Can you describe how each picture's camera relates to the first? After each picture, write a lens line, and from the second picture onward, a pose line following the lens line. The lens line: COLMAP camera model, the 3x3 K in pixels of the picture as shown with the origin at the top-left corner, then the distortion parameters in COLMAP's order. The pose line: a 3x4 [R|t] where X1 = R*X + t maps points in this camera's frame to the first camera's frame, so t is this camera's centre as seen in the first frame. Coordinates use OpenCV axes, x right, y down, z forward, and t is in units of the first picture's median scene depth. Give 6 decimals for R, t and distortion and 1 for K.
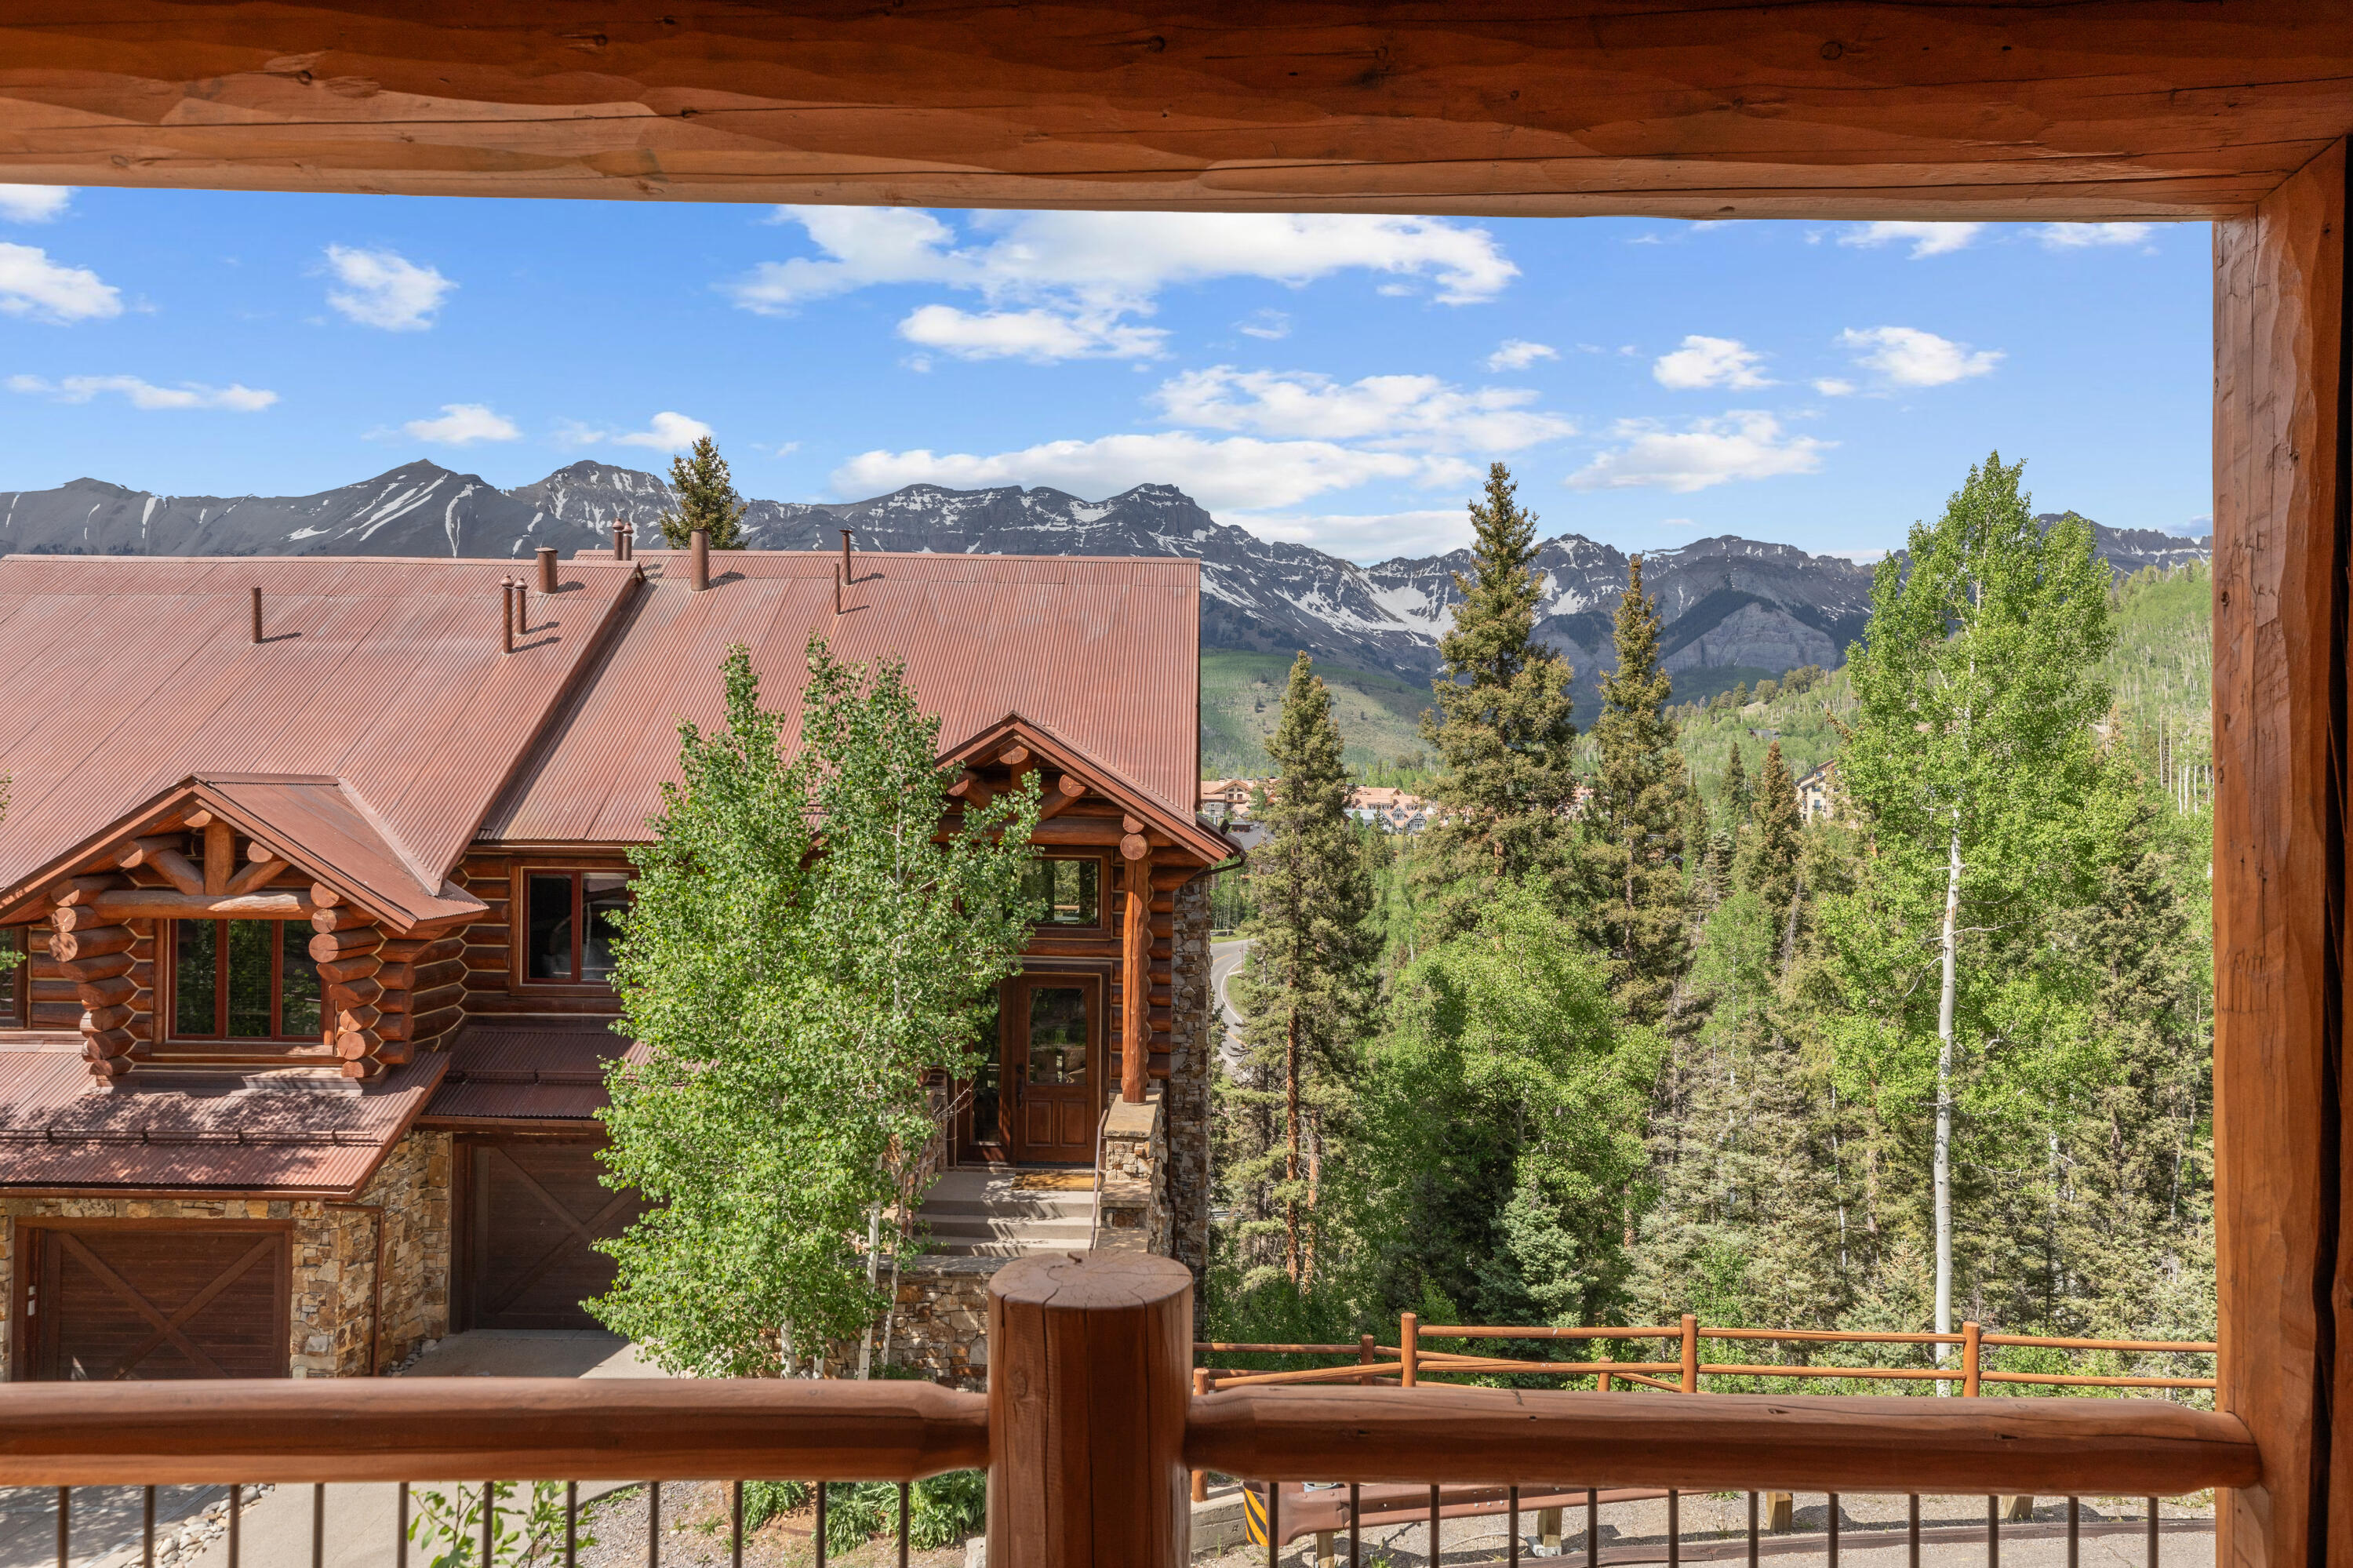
lens RADIAL K [[1554.4, 0, 1173.0], [0, 1554.4, 783.9], [0, 0, 1]] dist [-0.005166, -0.003939]
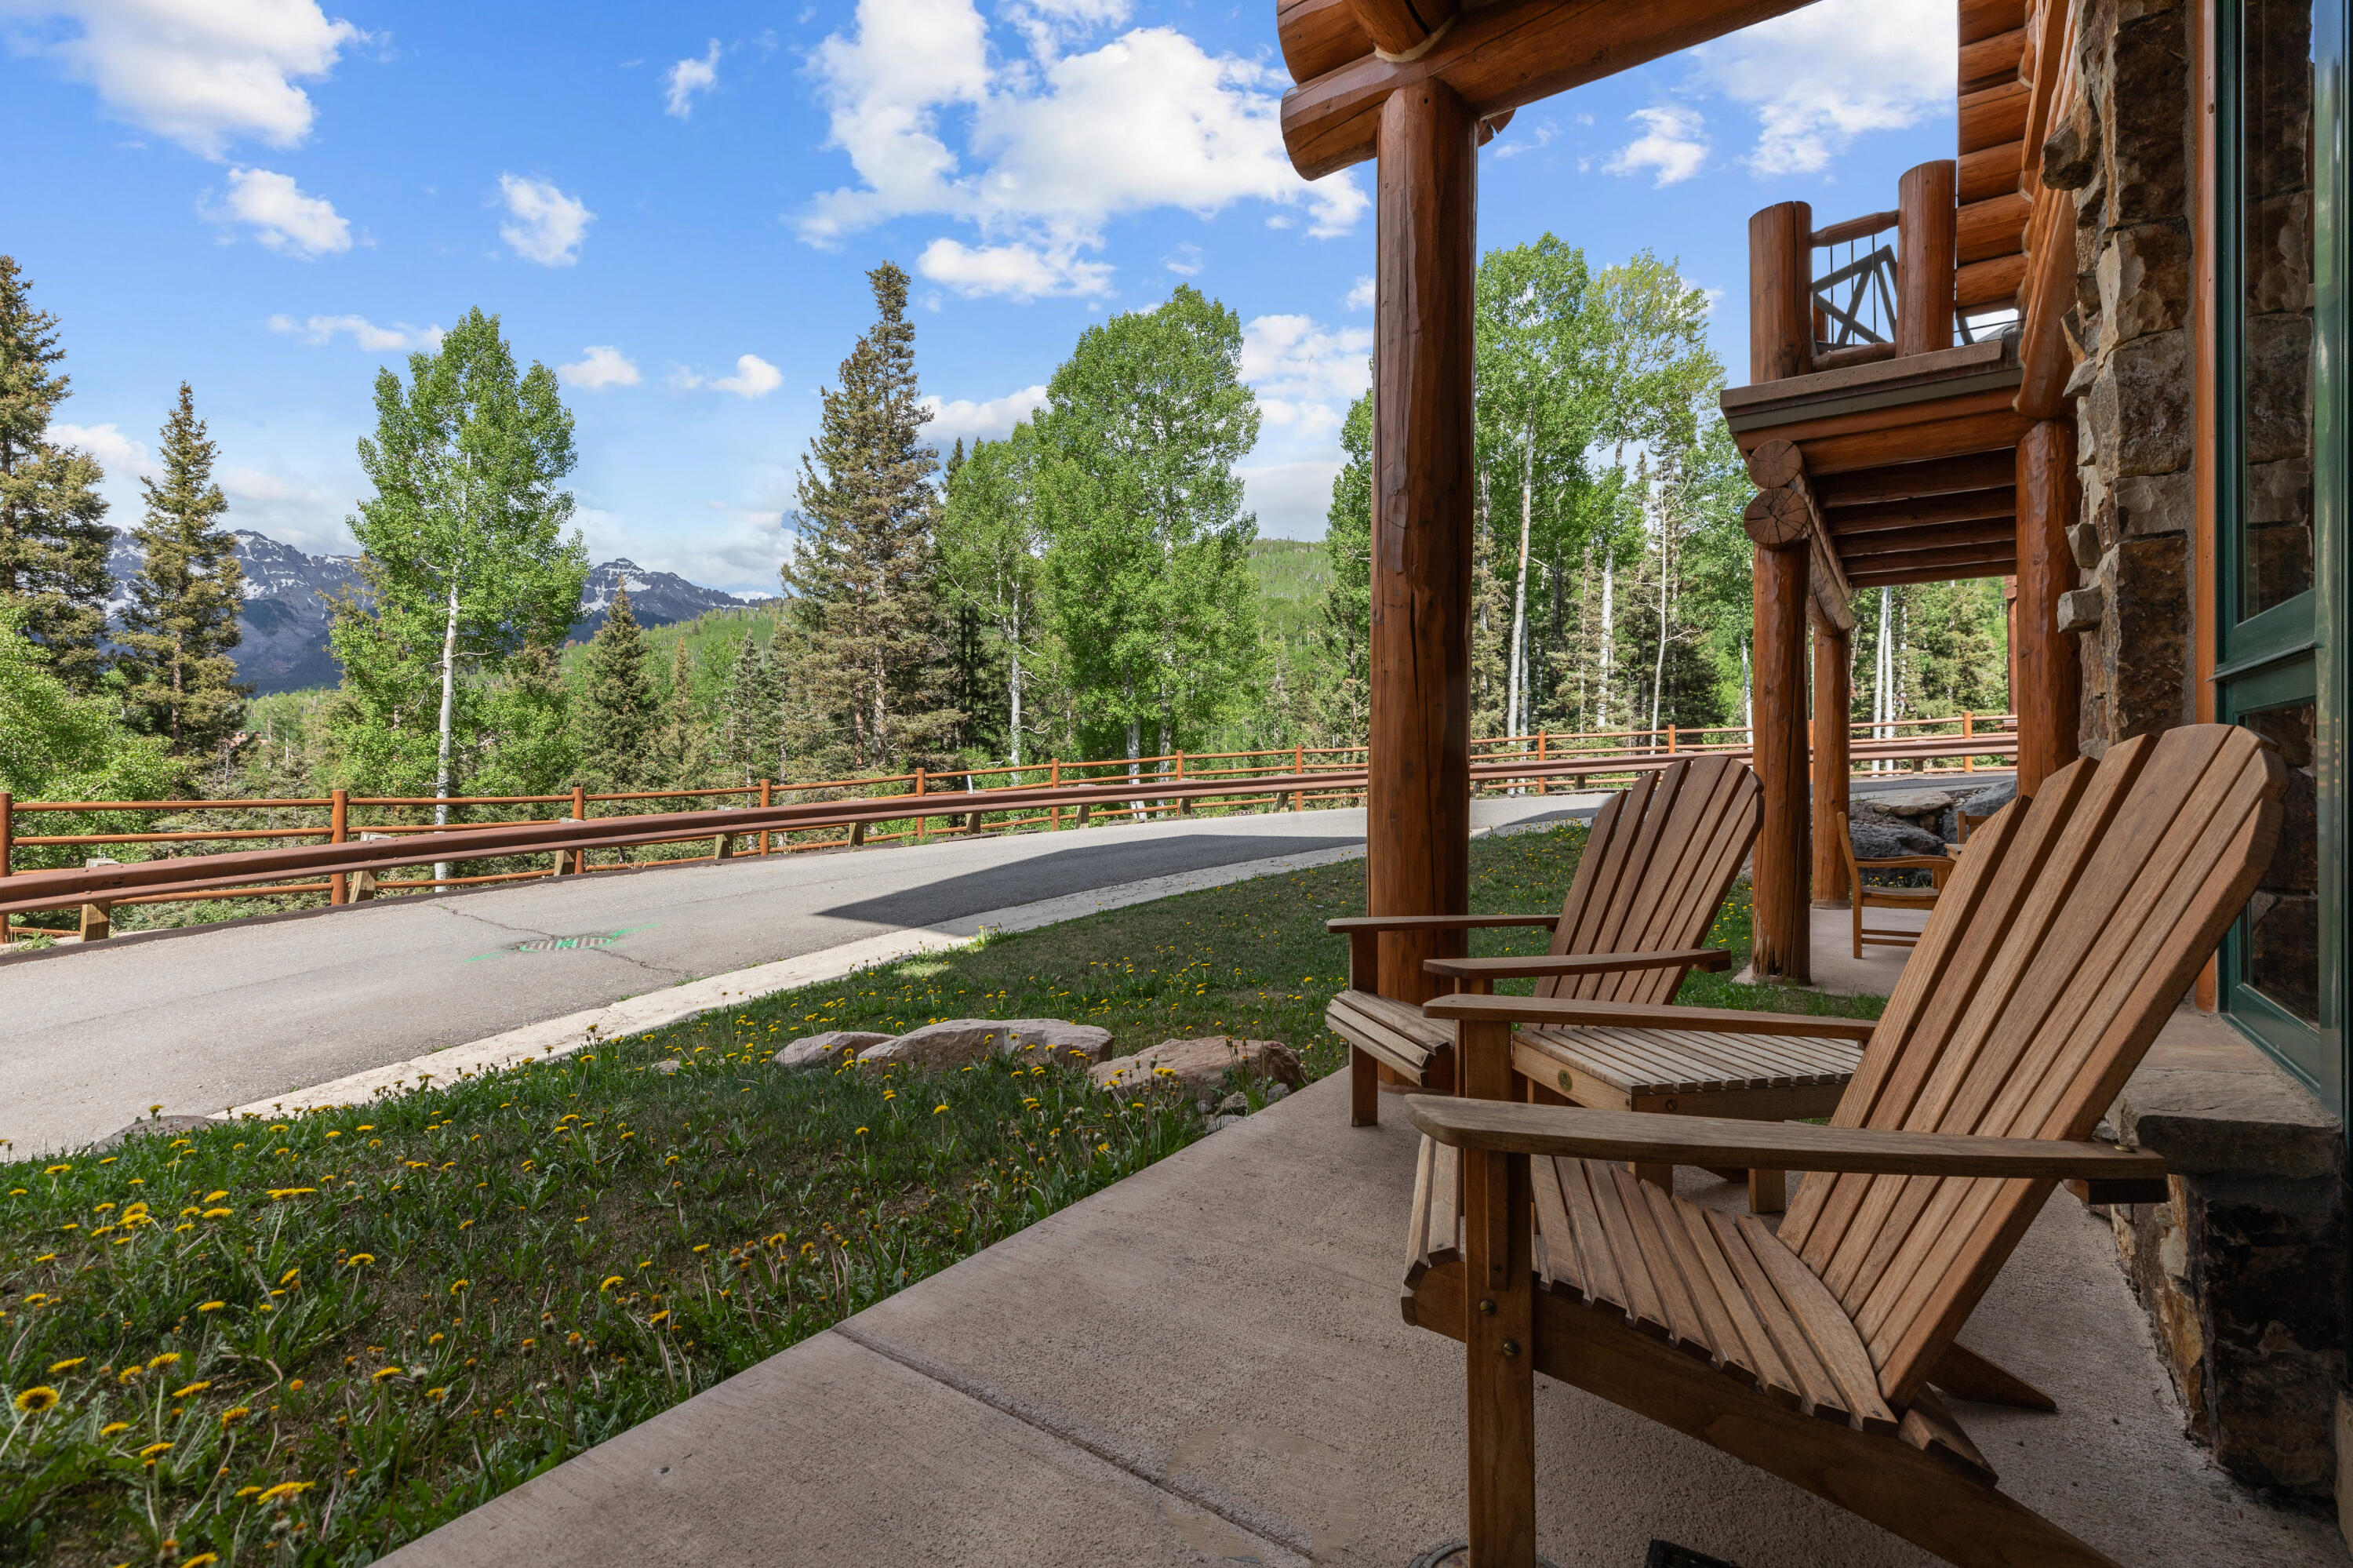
lens RADIAL K [[1069.9, 0, 1164.5], [0, 1069.9, 767.6], [0, 0, 1]] dist [0.014066, 0.001452]
pose [[0.579017, -0.008567, 0.815270, 0.072632], [-0.003259, 0.999912, 0.012822, 0.122444], [-0.815309, -0.010081, 0.578939, -0.019899]]
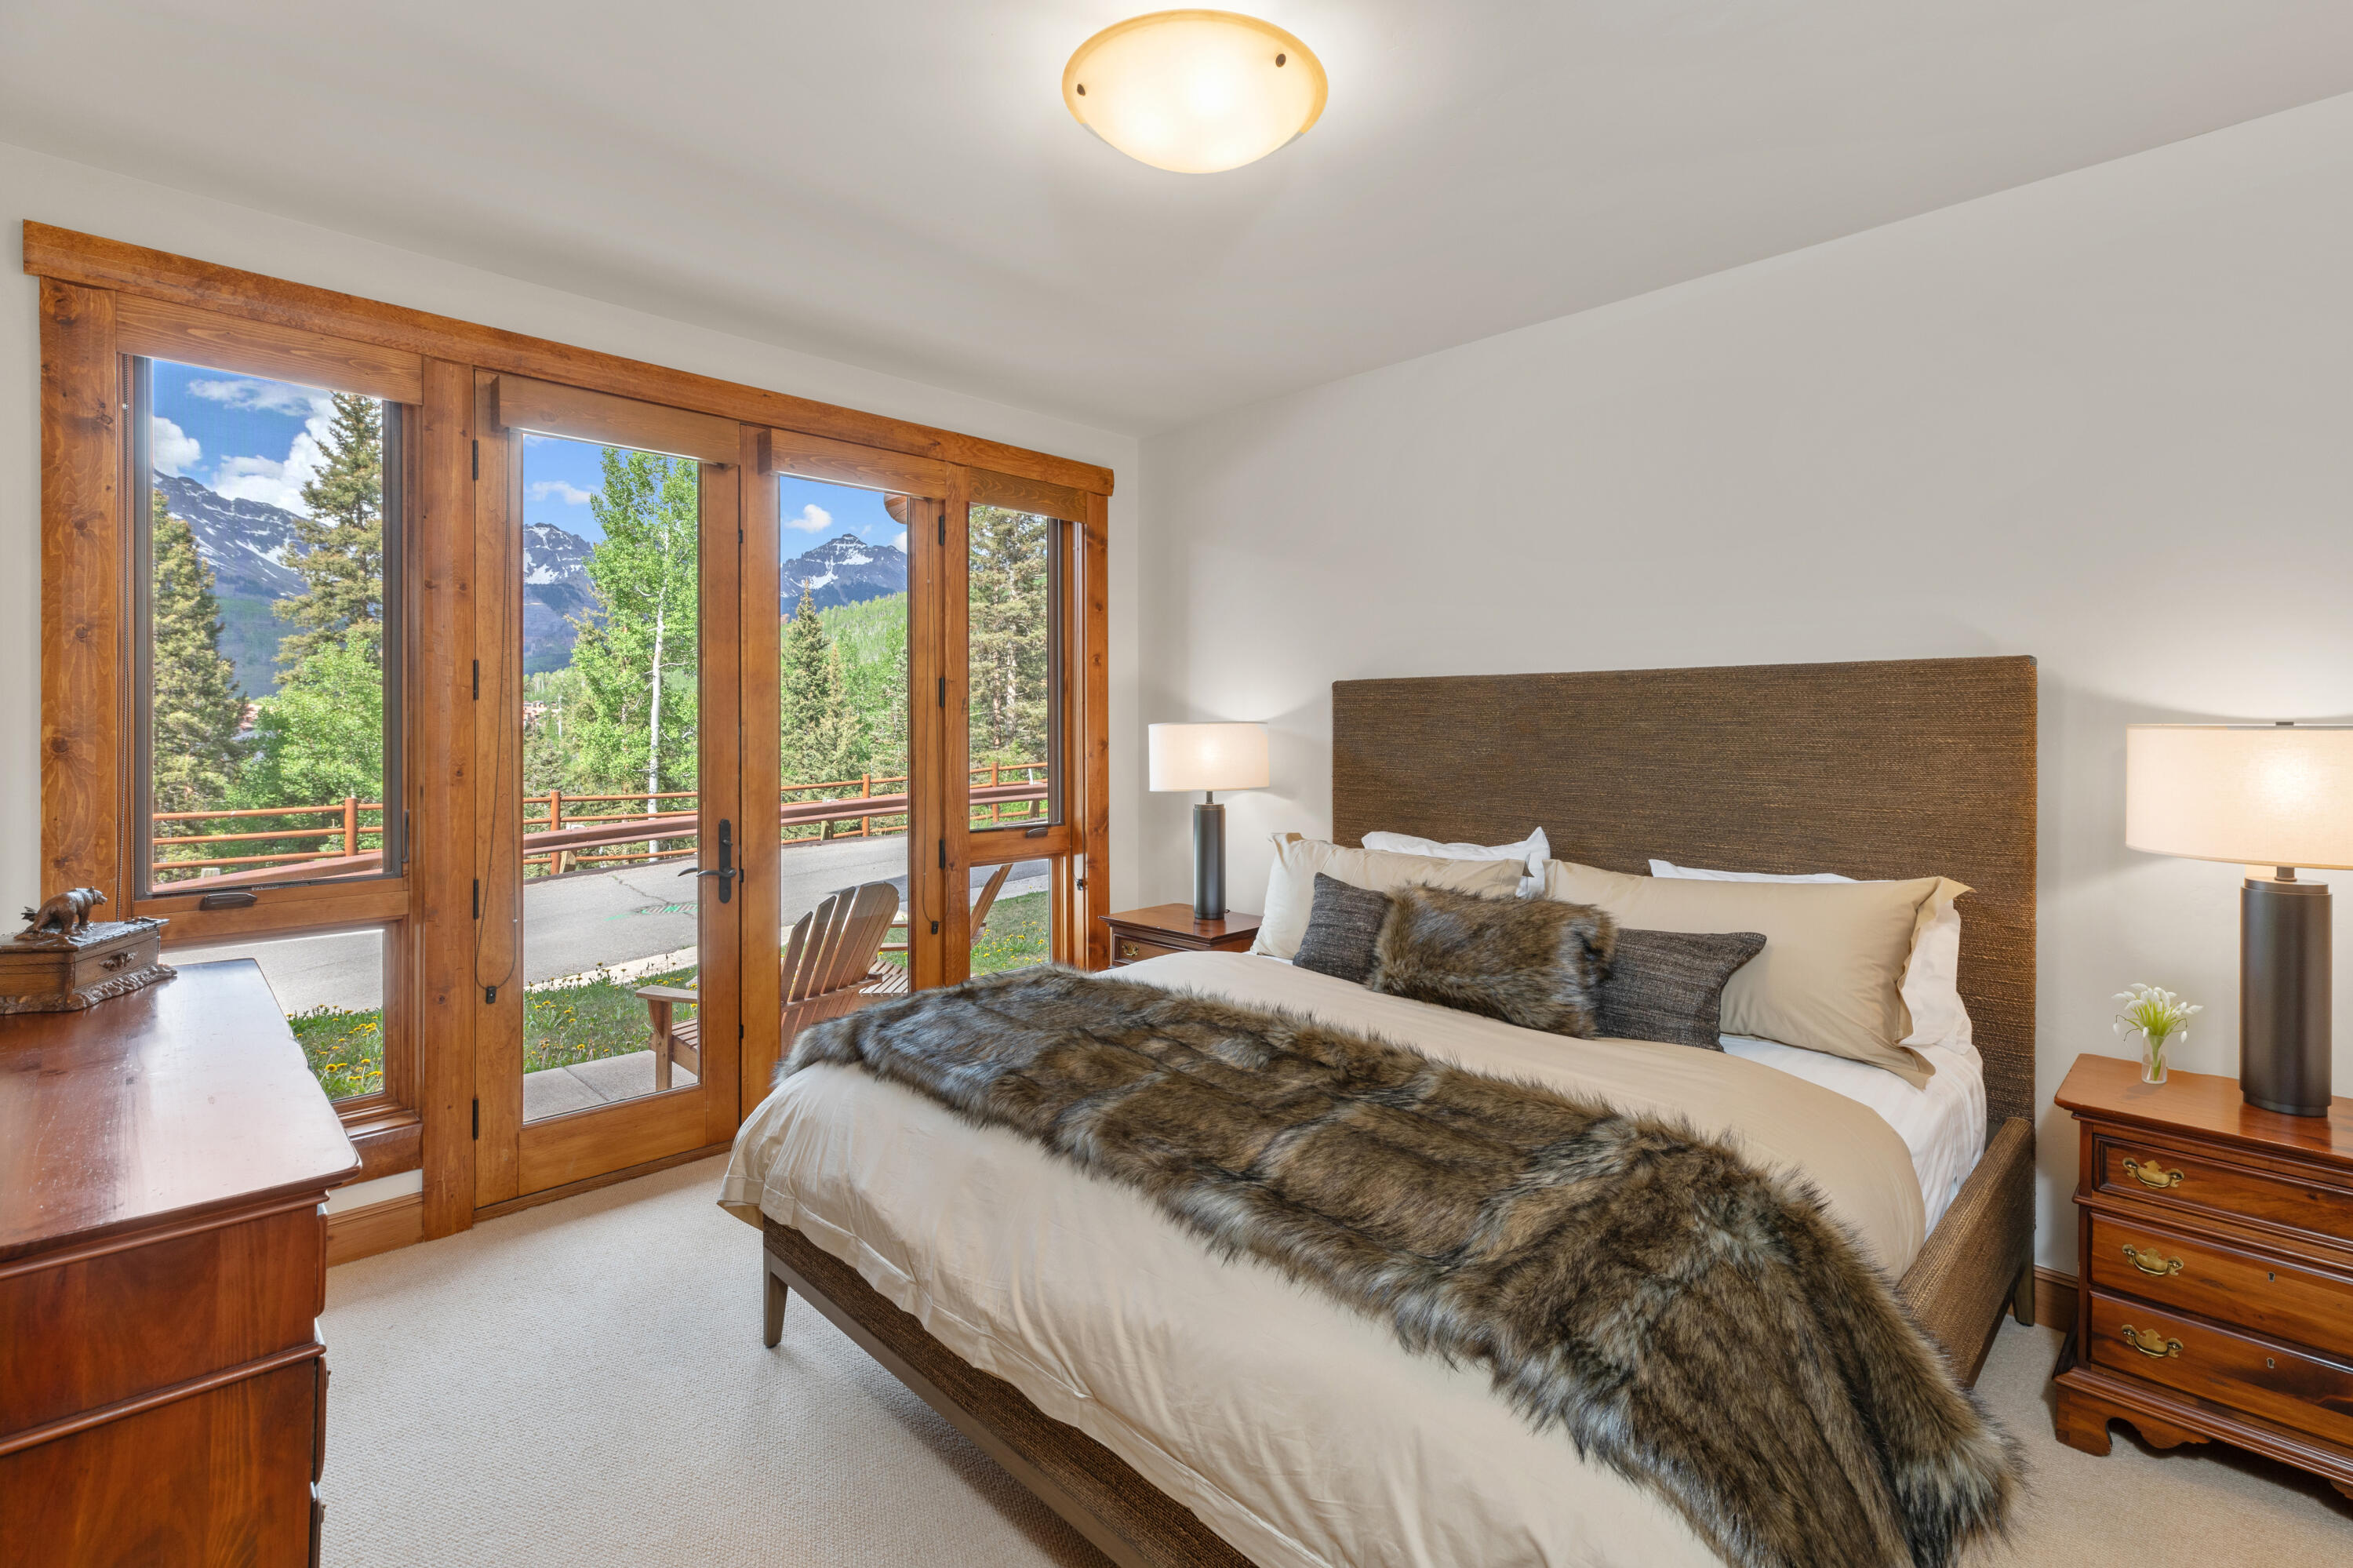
lens RADIAL K [[1069.9, 0, 1164.5], [0, 1069.9, 736.3], [0, 0, 1]] dist [0.014066, 0.001452]
pose [[0.716938, -0.021831, 0.696795, 0.063790], [0.007946, 0.999701, 0.023145, 0.102232], [-0.697091, -0.011057, 0.716897, -0.132462]]
